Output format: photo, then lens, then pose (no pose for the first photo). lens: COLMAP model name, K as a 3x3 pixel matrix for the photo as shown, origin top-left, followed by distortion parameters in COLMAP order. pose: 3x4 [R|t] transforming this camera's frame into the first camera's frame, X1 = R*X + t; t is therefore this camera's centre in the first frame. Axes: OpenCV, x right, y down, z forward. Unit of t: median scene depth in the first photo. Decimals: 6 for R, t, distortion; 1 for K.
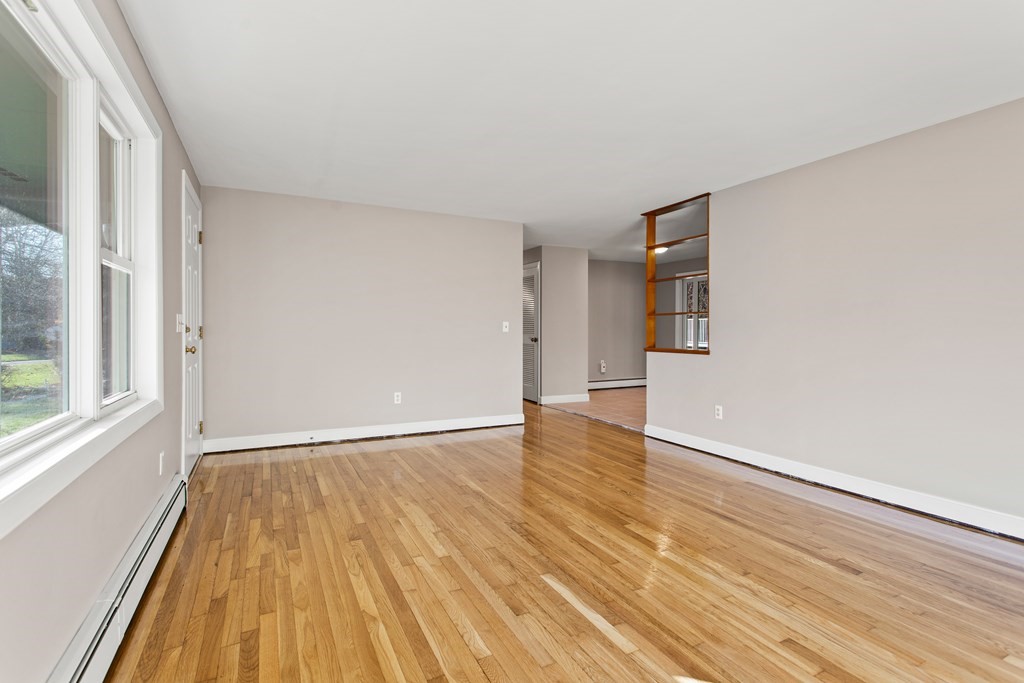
lens RADIAL K [[495.7, 0, 507.0], [0, 495.7, 327.3], [0, 0, 1]] dist [0.003301, 0.002123]
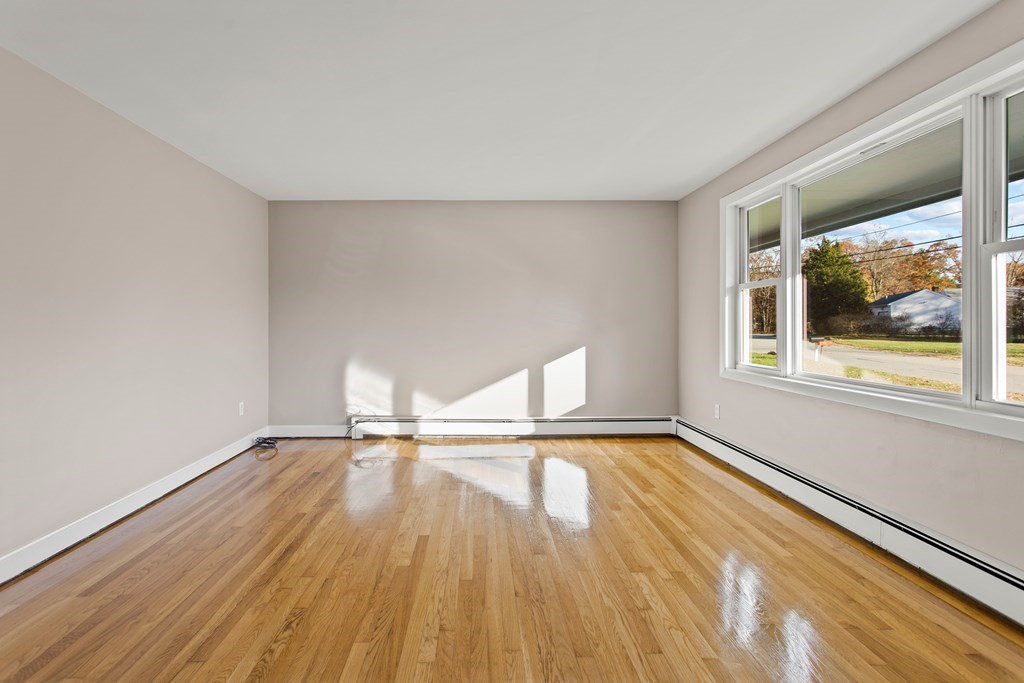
lens RADIAL K [[494.1, 0, 478.8], [0, 494.1, 339.4], [0, 0, 1]] dist [0.005809, 0.000508]
pose [[-0.897036, -0.008098, 0.441883, -0.207918], [0.003388, 0.999677, 0.025197, 0.003834], [-0.441944, 0.024099, -0.896719, 1.522925]]
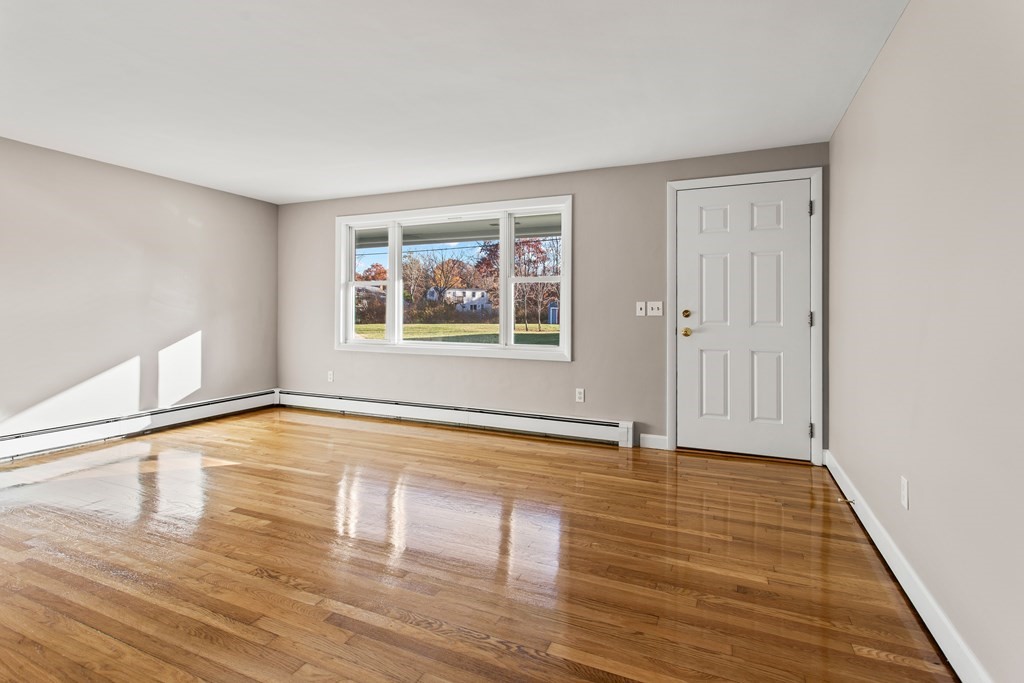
lens RADIAL K [[494.8, 0, 517.1], [0, 494.8, 314.0], [0, 0, 1]] dist [-0.000190, 0.000142]
pose [[-0.763078, -0.005329, -0.646284, 0.440674], [-0.007816, 0.999969, 0.000983, 0.005646], [0.646259, 0.005801, -0.763096, 1.817496]]
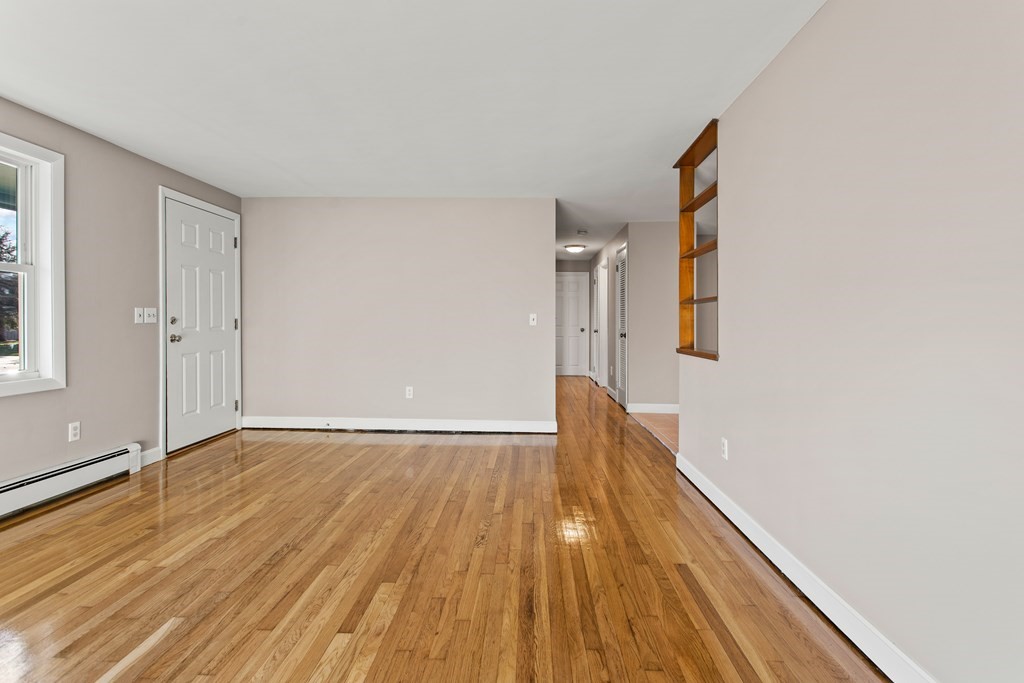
lens RADIAL K [[495.7, 0, 507.0], [0, 495.7, 327.3], [0, 0, 1]] dist [0.003301, 0.002123]
pose [[0.873687, 0.007679, -0.486428, 0.693079], [-0.001907, 0.999922, 0.012359, 0.002717], [0.486485, -0.009870, 0.873633, 0.398411]]
